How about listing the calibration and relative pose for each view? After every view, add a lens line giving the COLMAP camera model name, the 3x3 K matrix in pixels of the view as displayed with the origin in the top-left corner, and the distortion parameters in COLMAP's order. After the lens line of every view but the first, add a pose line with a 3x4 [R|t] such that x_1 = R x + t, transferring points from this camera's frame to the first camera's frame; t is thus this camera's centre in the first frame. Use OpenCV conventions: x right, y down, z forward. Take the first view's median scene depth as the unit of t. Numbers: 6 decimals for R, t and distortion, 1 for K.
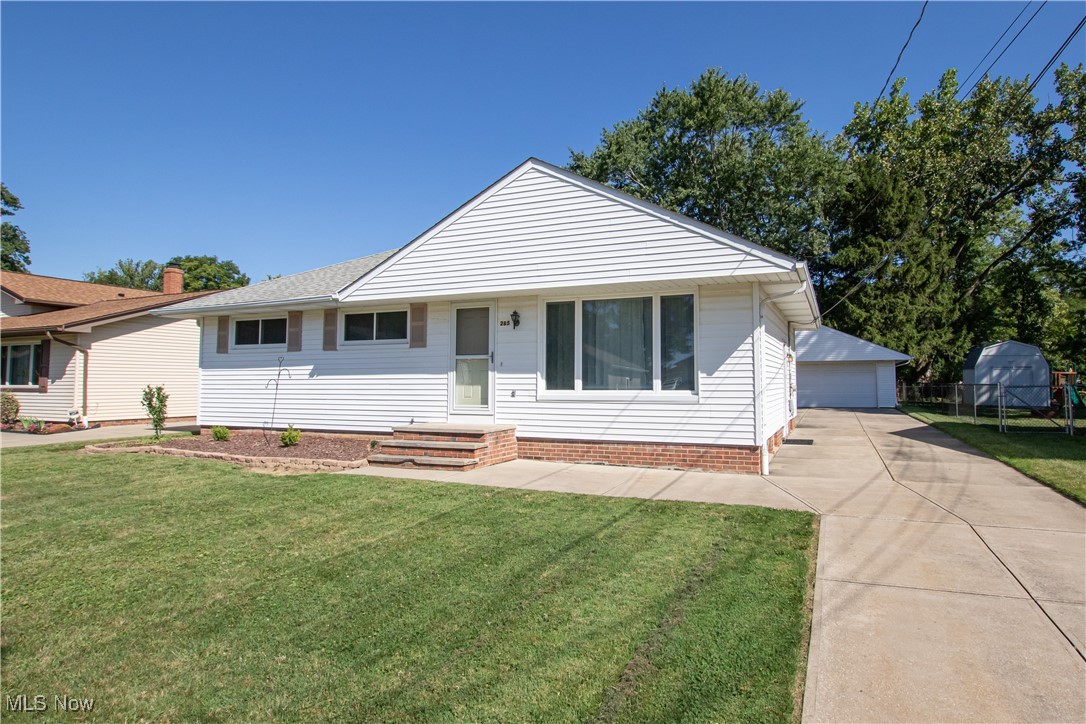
lens RADIAL K [[634.6, 0, 577.4], [0, 634.6, 335.5], [0, 0, 1]] dist [-0.037531, 0.000318]
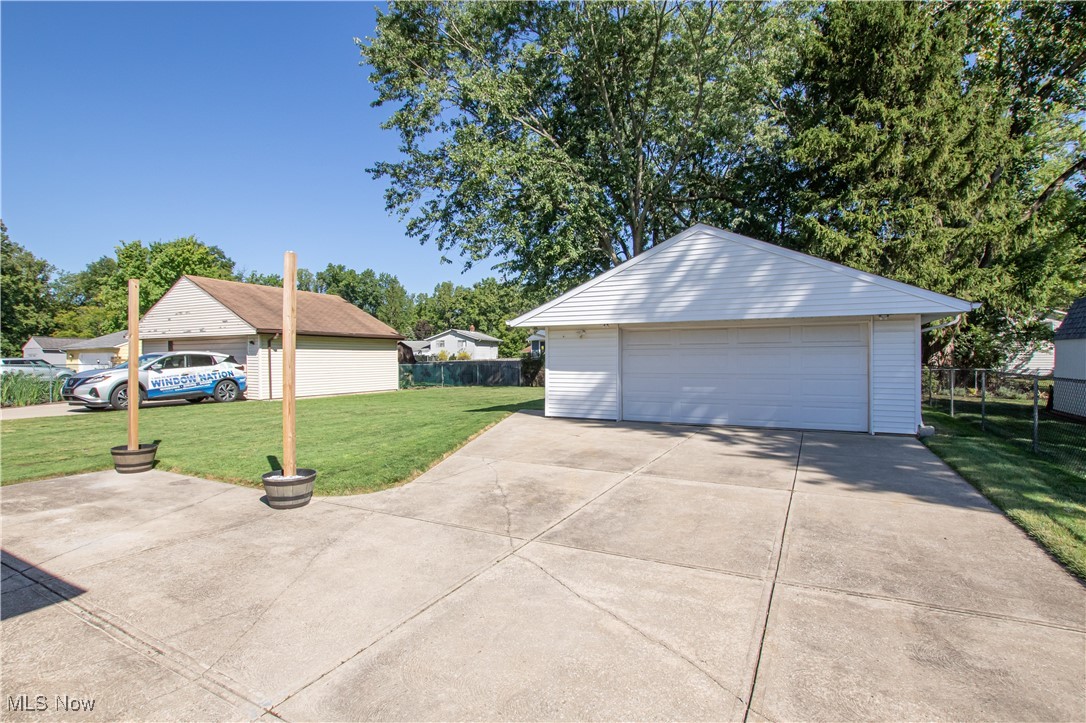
lens RADIAL K [[531.4, 0, 528.9], [0, 531.4, 364.7], [0, 0, 1]] dist [-0.030159, 0.000647]
pose [[0.994547, -0.002197, -0.104271, 0.639248], [0.011094, 0.996334, 0.084822, 0.087041], [0.103702, -0.085516, 0.990925, 1.419379]]
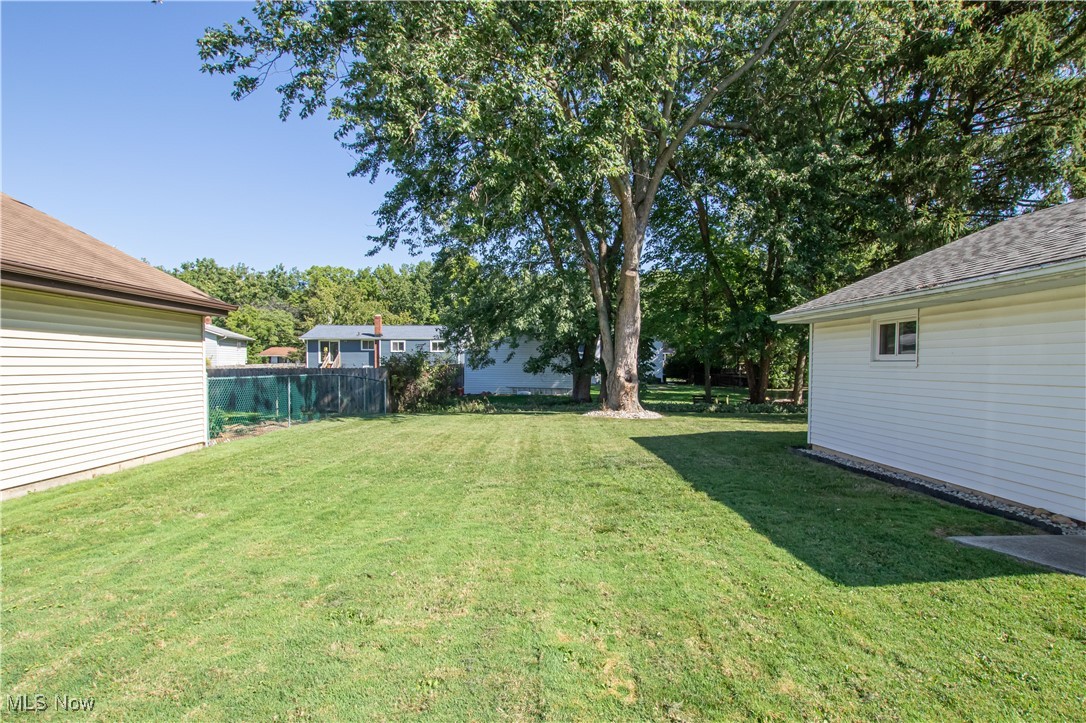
lens RADIAL K [[547.5, 0, 542.0], [0, 547.5, 384.3], [0, 0, 1]] dist [-0.029051, 0.000169]
pose [[0.917701, -0.009732, 0.397153, 0.137556], [-0.033533, 0.994235, 0.101848, 0.155061], [-0.395854, -0.106784, 0.912084, 2.332274]]
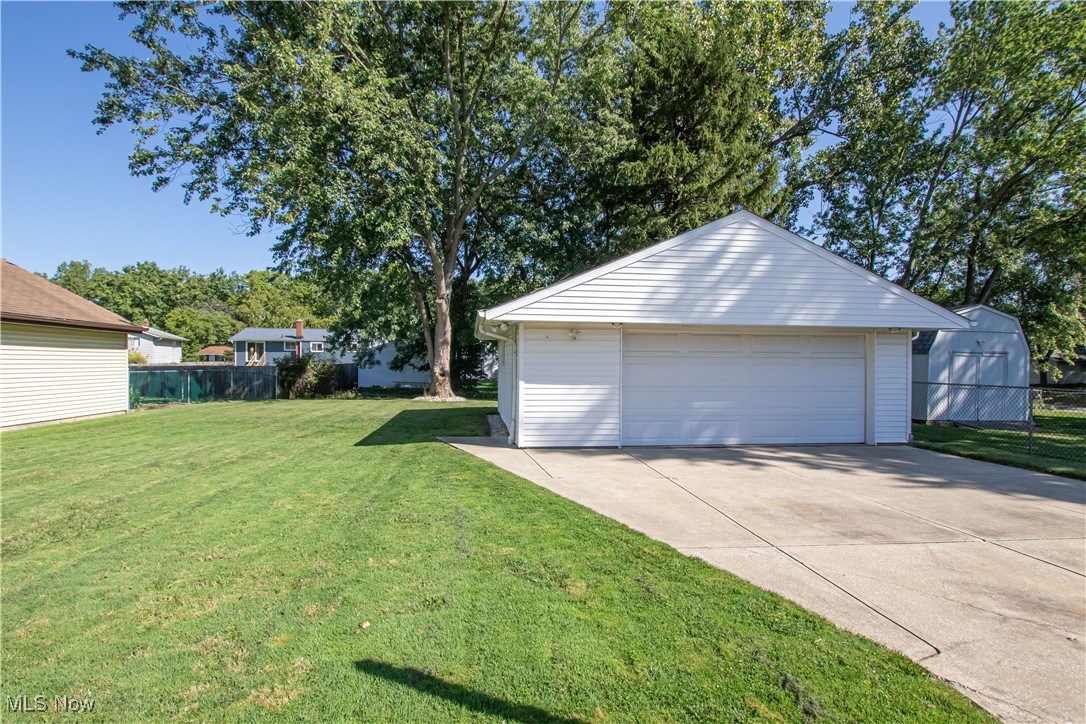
lens RADIAL K [[524.2, 0, 522.1], [0, 524.2, 369.1], [0, 0, 1]] dist [-0.028564, 0.000888]
pose [[0.887226, 0.002448, 0.461329, 0.257039], [-0.041448, 0.996365, 0.074426, 0.110035], [-0.459470, -0.085154, 0.884102, 1.775348]]
